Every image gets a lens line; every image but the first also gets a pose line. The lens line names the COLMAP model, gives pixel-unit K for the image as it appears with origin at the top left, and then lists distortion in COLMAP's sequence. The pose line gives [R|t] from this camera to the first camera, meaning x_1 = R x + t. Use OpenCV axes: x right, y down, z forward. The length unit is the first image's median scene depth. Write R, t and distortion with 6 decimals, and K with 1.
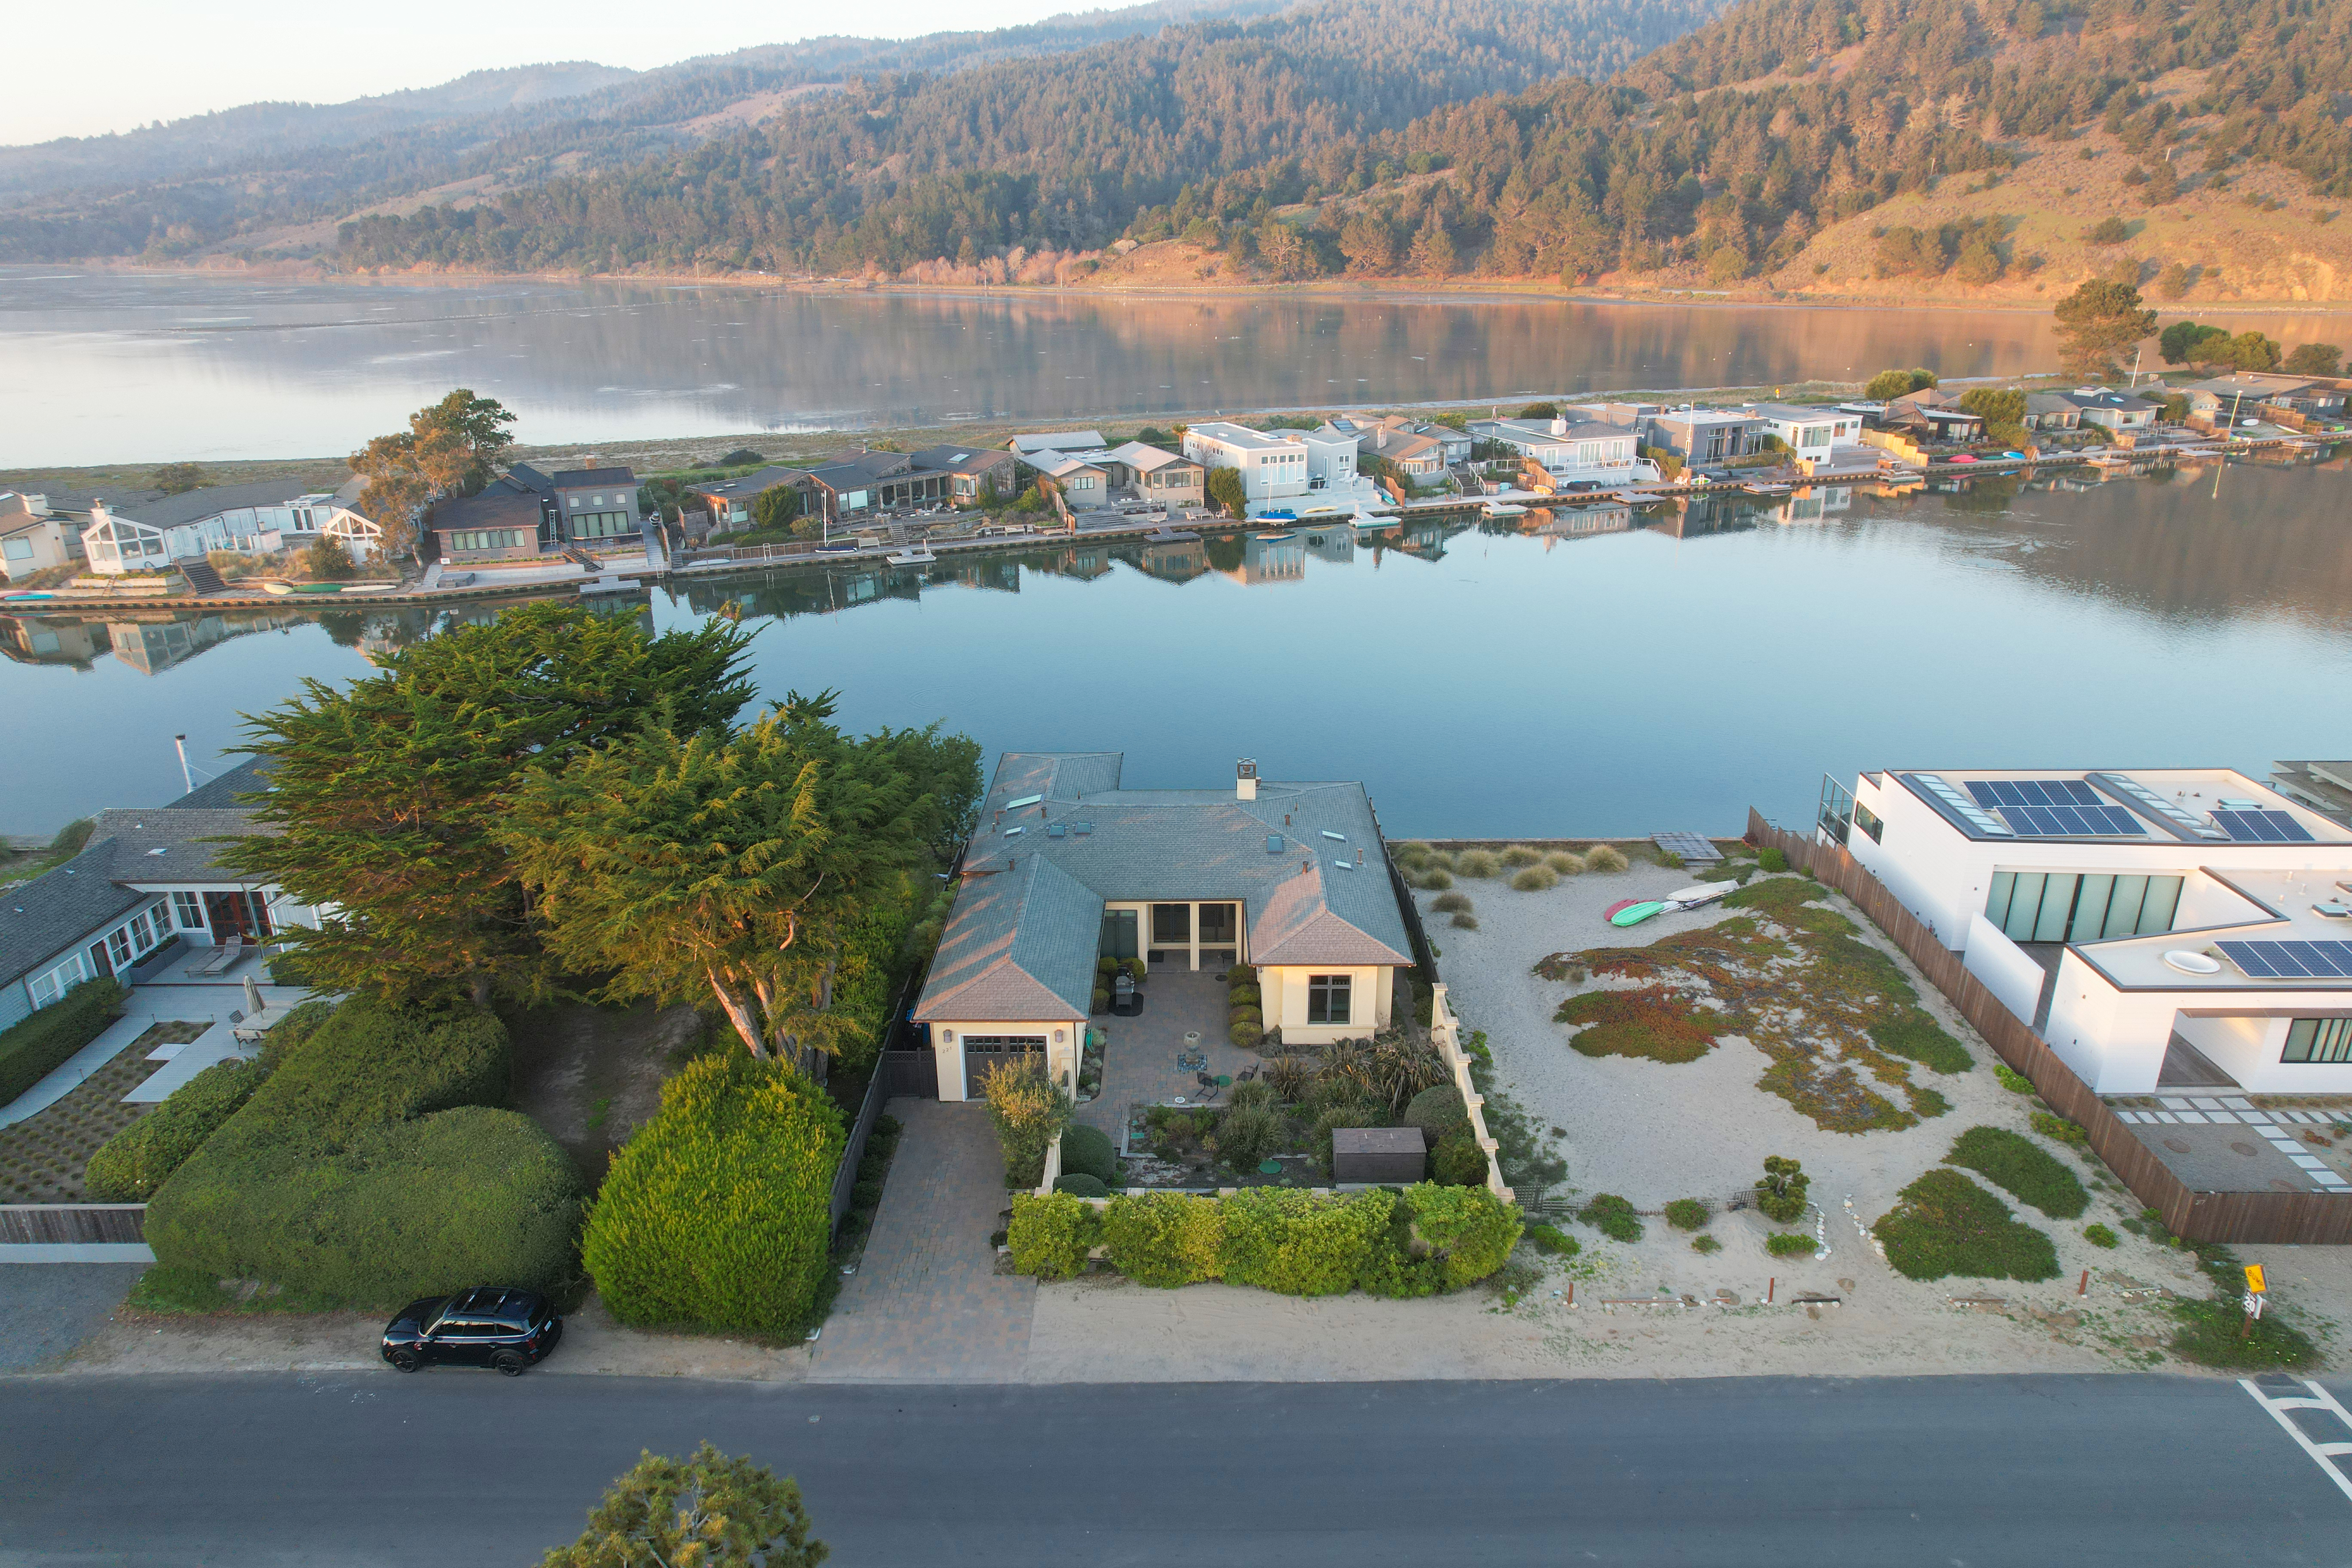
lens RADIAL K [[1491.6, 0, 1167.4], [0, 1491.6, 784.2], [0, 0, 1]] dist [-0.004047, 0.016735]
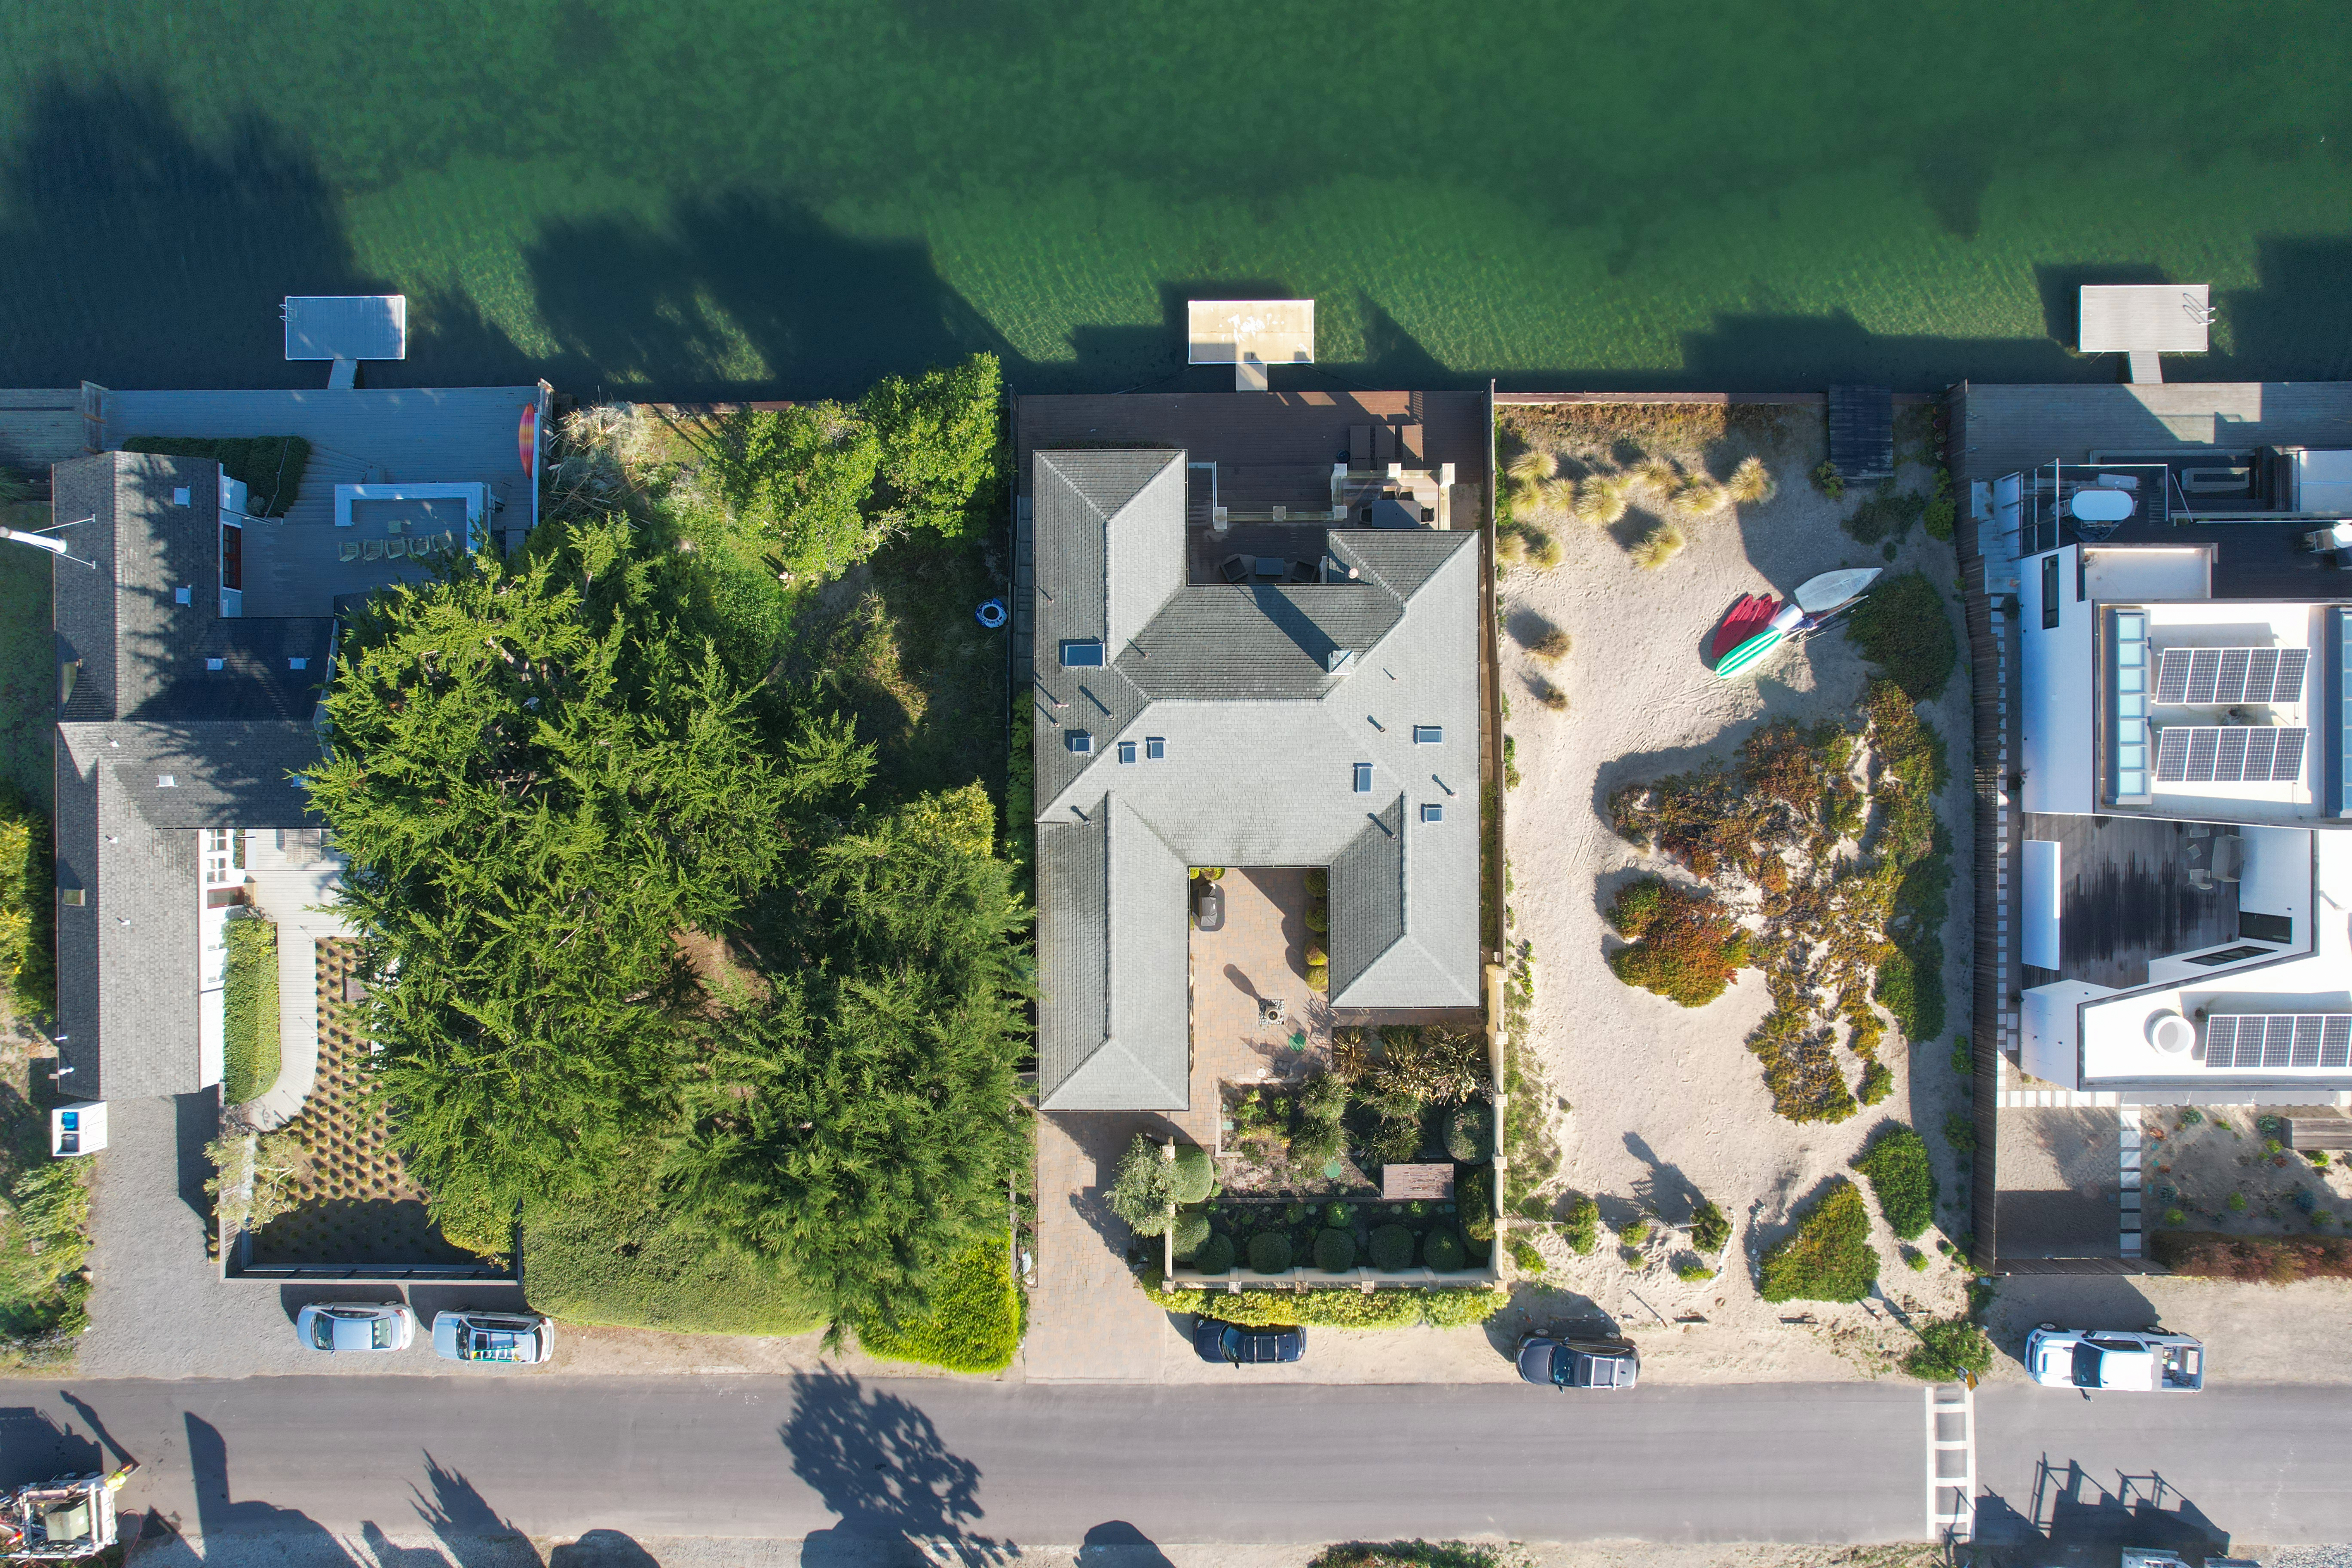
lens RADIAL K [[1491.6, 0, 1179.6], [0, 1491.6, 787.0], [0, 0, 1]] dist [-0.004047, 0.016735]
pose [[0.999526, -0.026081, 0.016378, -0.071921], [-0.006339, 0.346194, 0.938142, -1.018531], [-0.030138, -0.937800, 0.345864, 0.828380]]
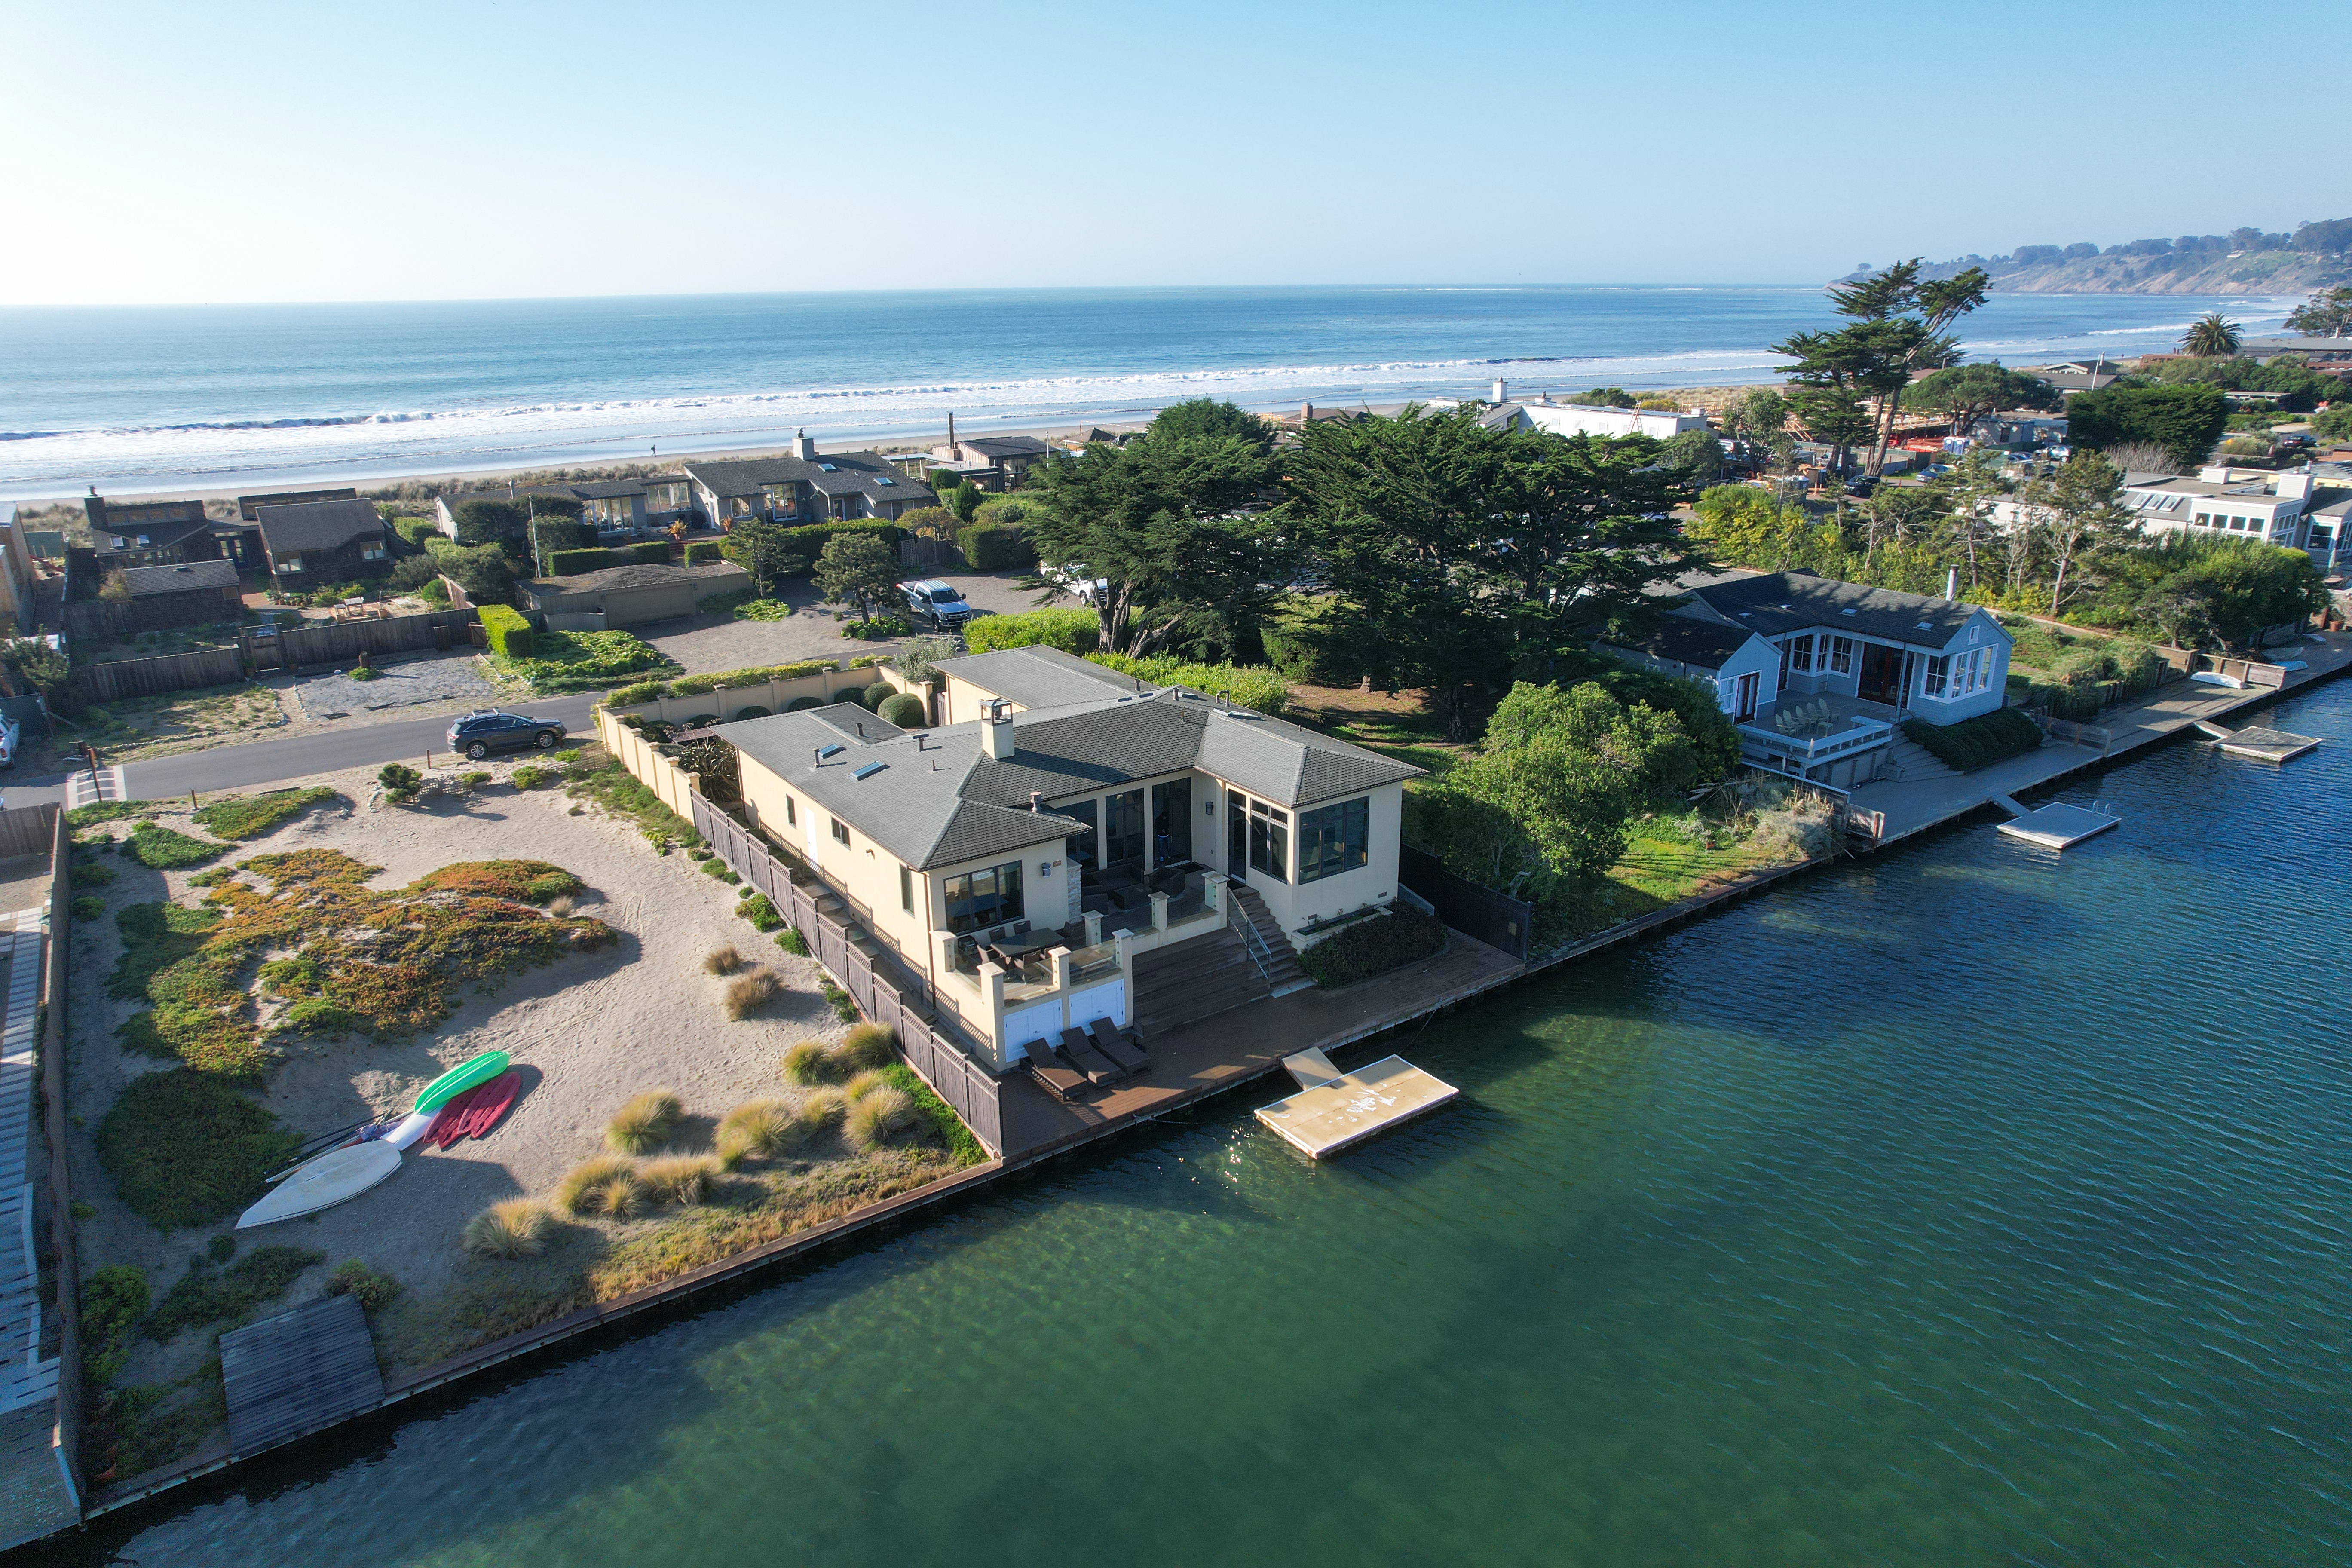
lens RADIAL K [[1491.6, 0, 1163.0], [0, 1491.6, 784.1], [0, 0, 1]] dist [-0.004047, 0.016735]
pose [[-0.807820, 0.227145, -0.543905, 0.530291], [-0.175003, 0.788729, 0.589306, -0.575029], [0.562851, 0.571238, -0.597400, 1.975859]]
